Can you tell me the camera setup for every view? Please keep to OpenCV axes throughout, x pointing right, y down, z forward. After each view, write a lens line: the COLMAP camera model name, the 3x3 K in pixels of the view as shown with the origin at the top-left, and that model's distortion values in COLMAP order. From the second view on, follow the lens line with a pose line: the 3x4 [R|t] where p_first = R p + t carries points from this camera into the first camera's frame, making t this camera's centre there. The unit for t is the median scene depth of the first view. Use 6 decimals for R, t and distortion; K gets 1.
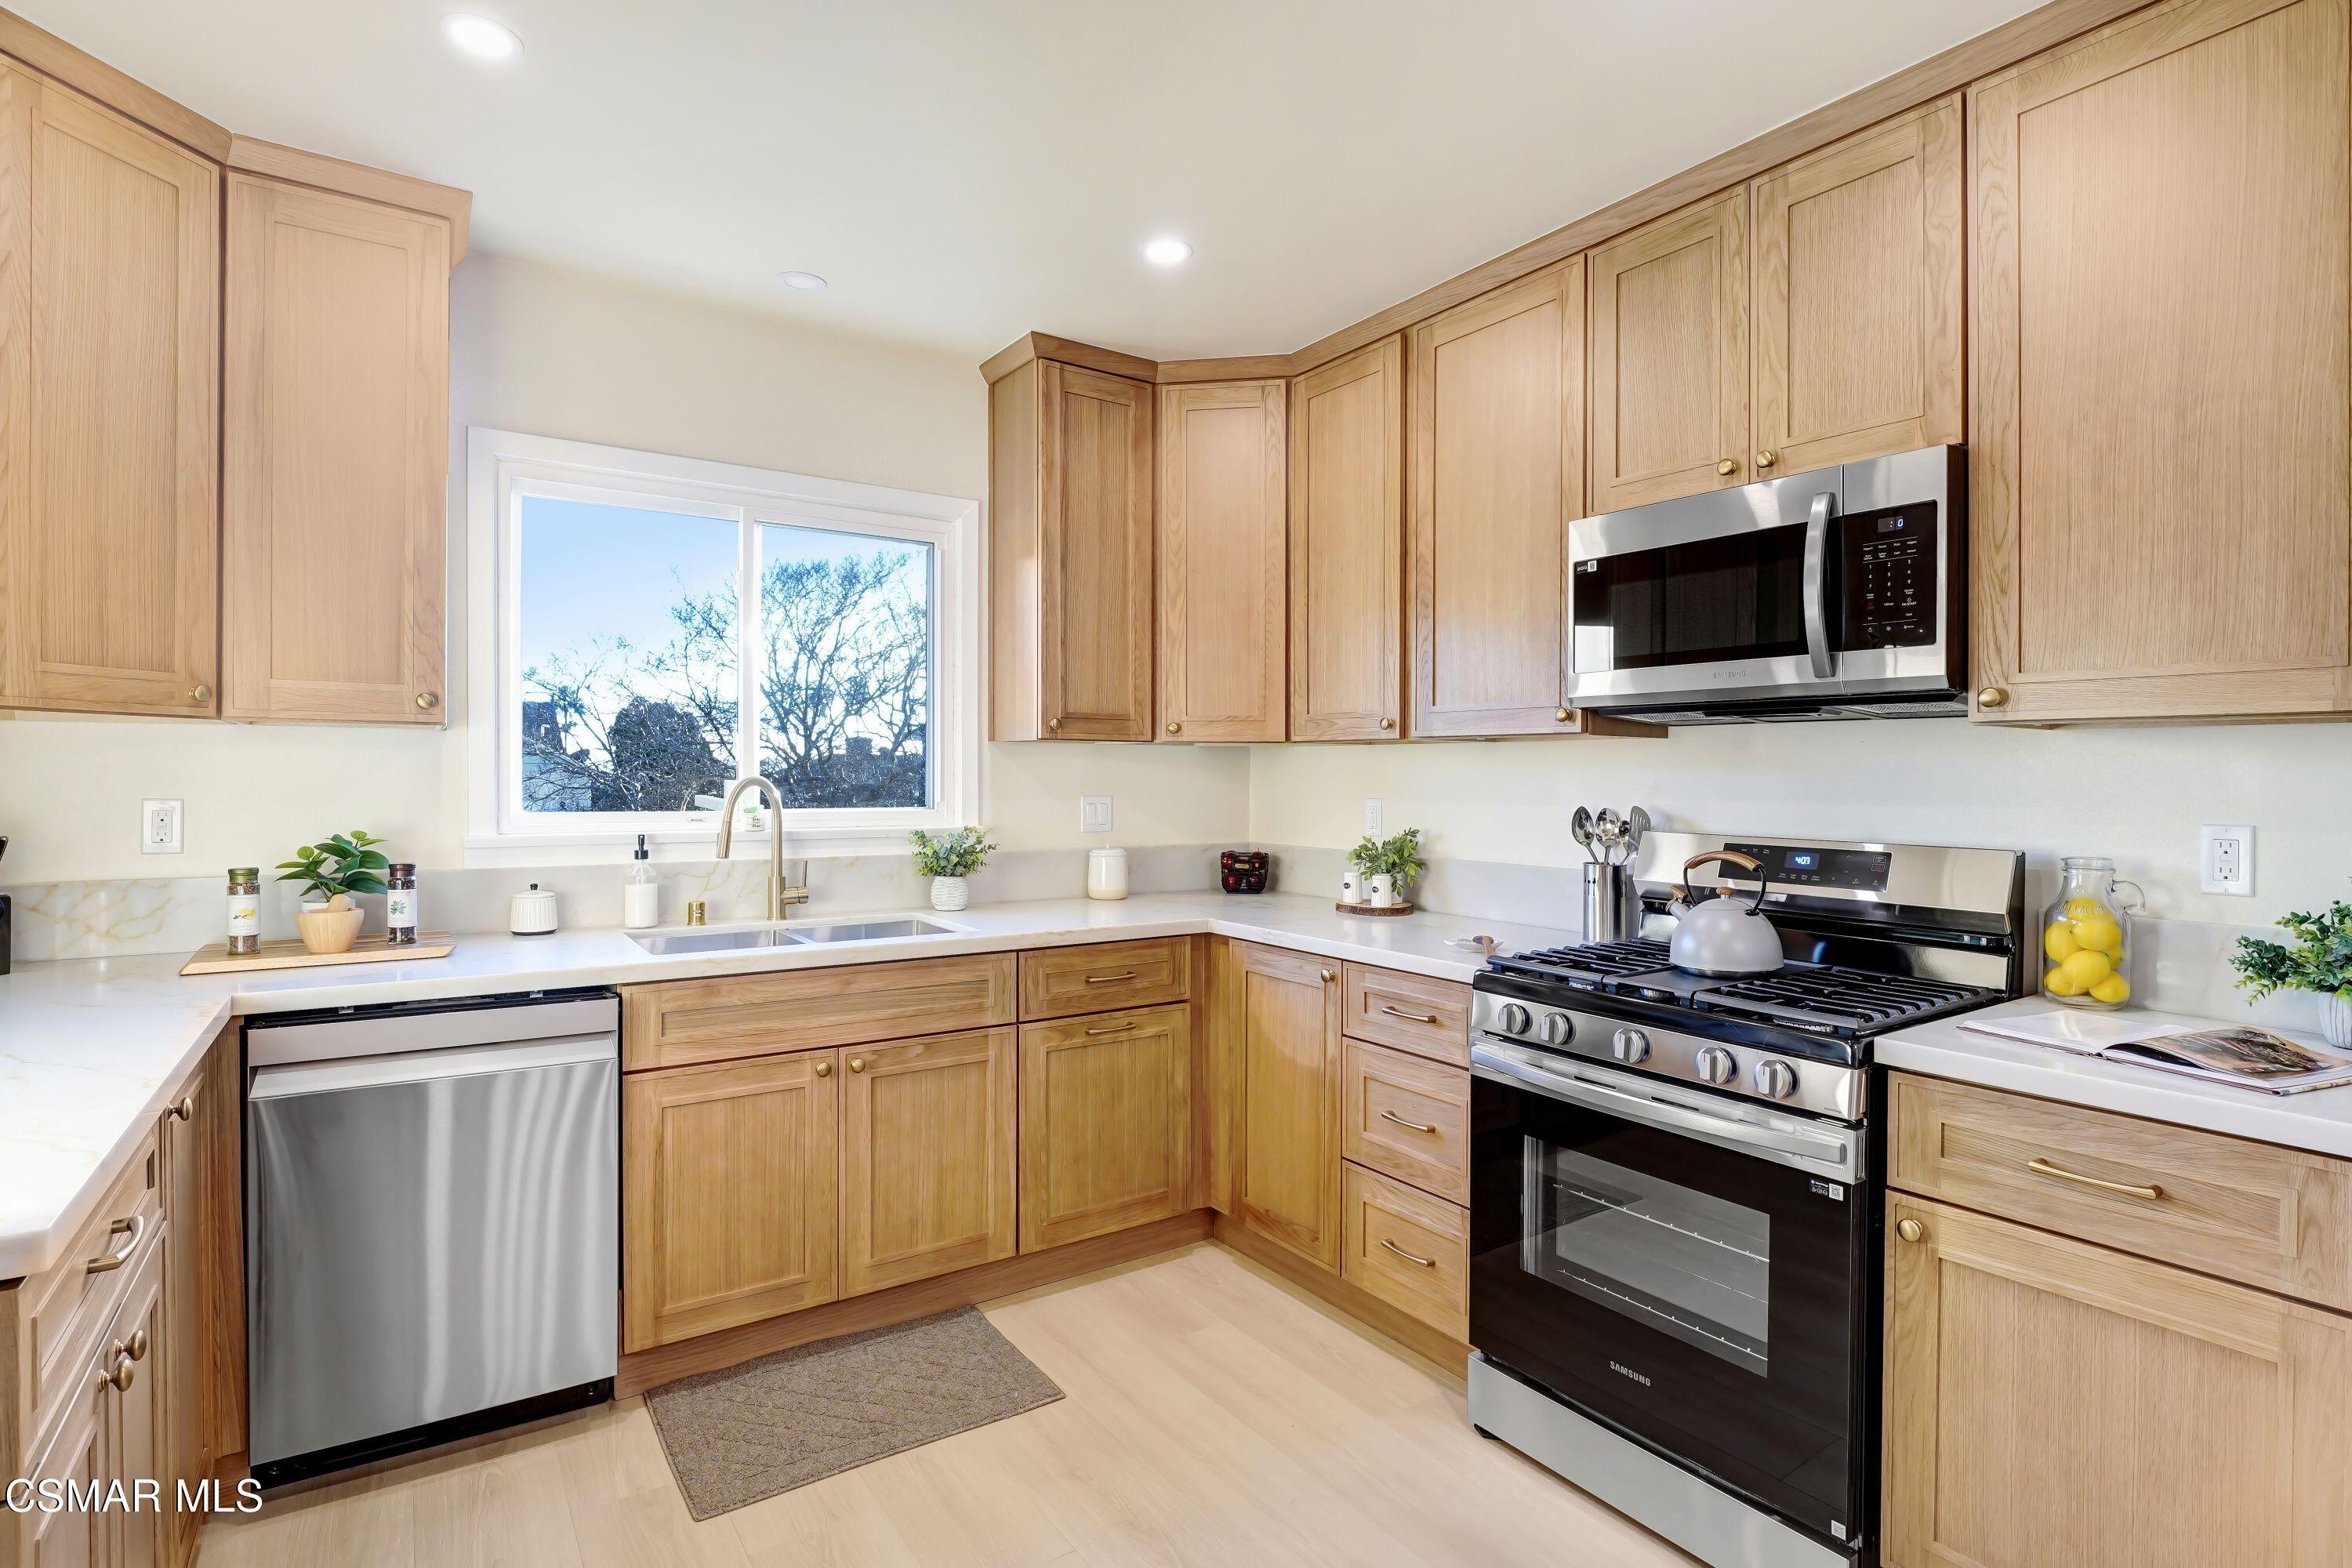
lens RADIAL K [[1140.5, 0, 1175.3], [0, 1140.5, 775.5], [0, 0, 1]] dist [0.018827, -0.001082]
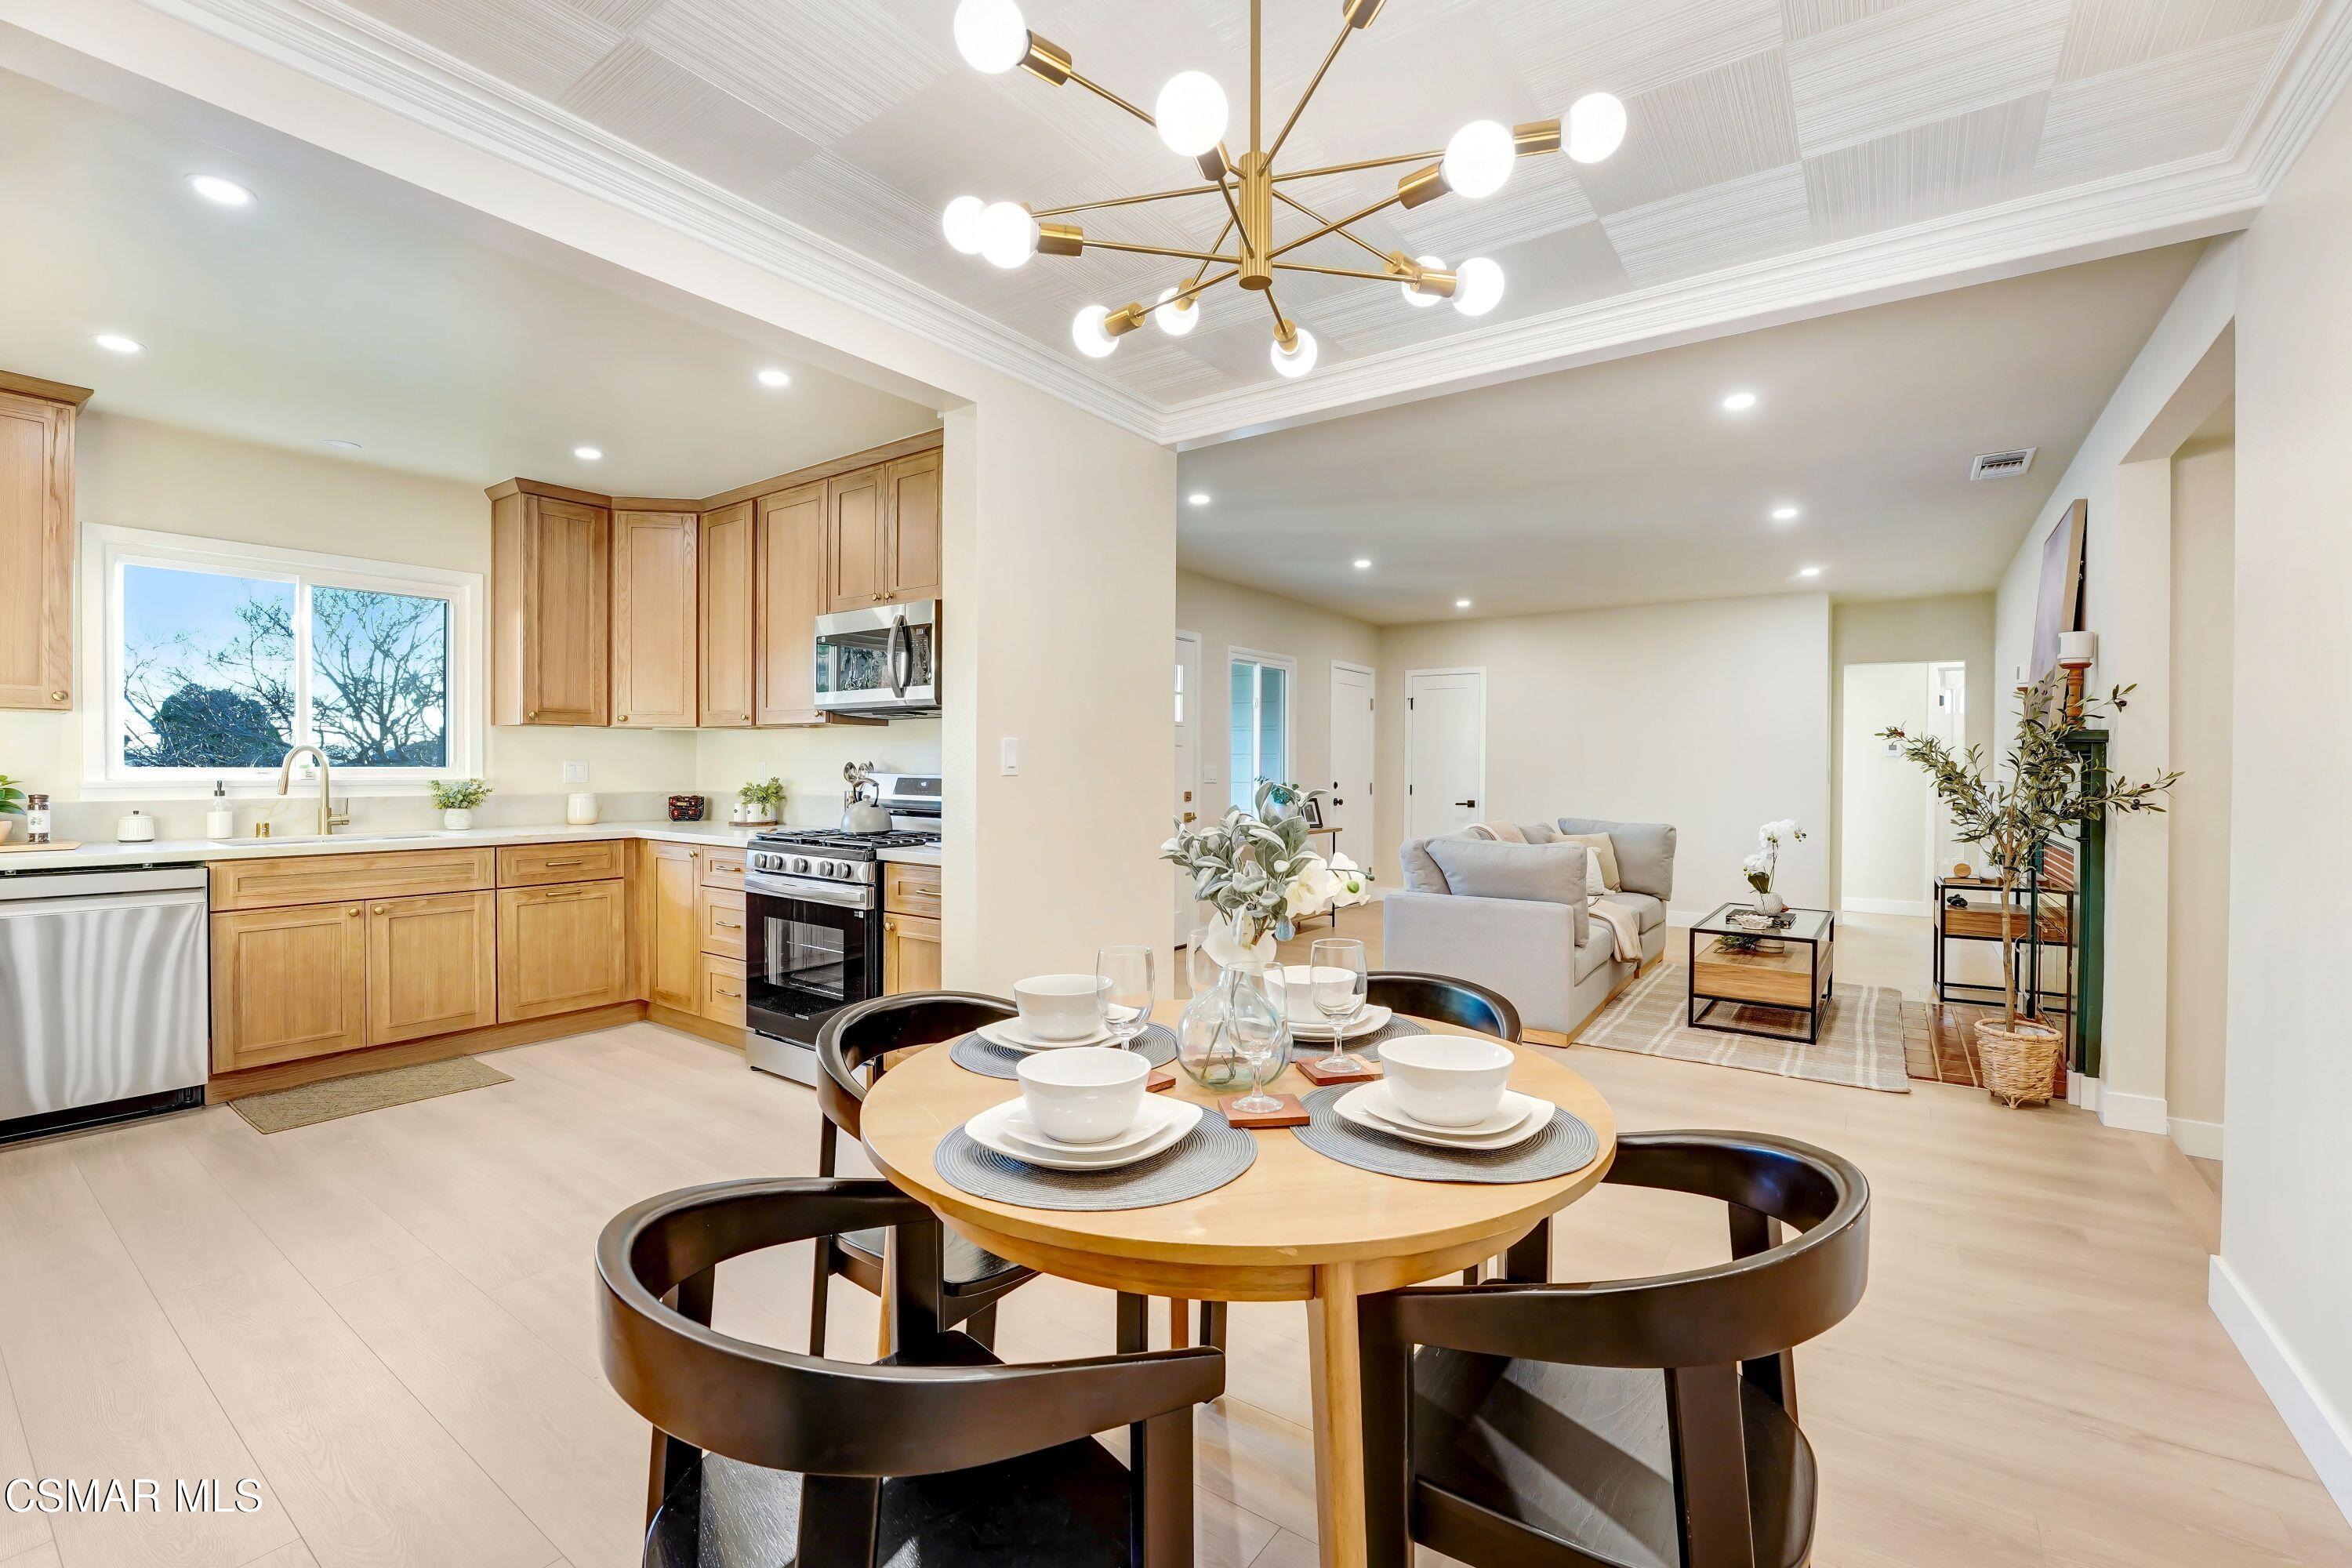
lens RADIAL K [[986.5, 0, 1179.8], [0, 986.5, 762.7], [0, 0, 1]] dist [-0.002661, -0.000207]
pose [[0.938354, -0.003427, 0.345660, 0.311022], [0.004076, 0.999991, -0.001149, 0.032932], [-0.345653, 0.002487, 0.938359, -0.736758]]
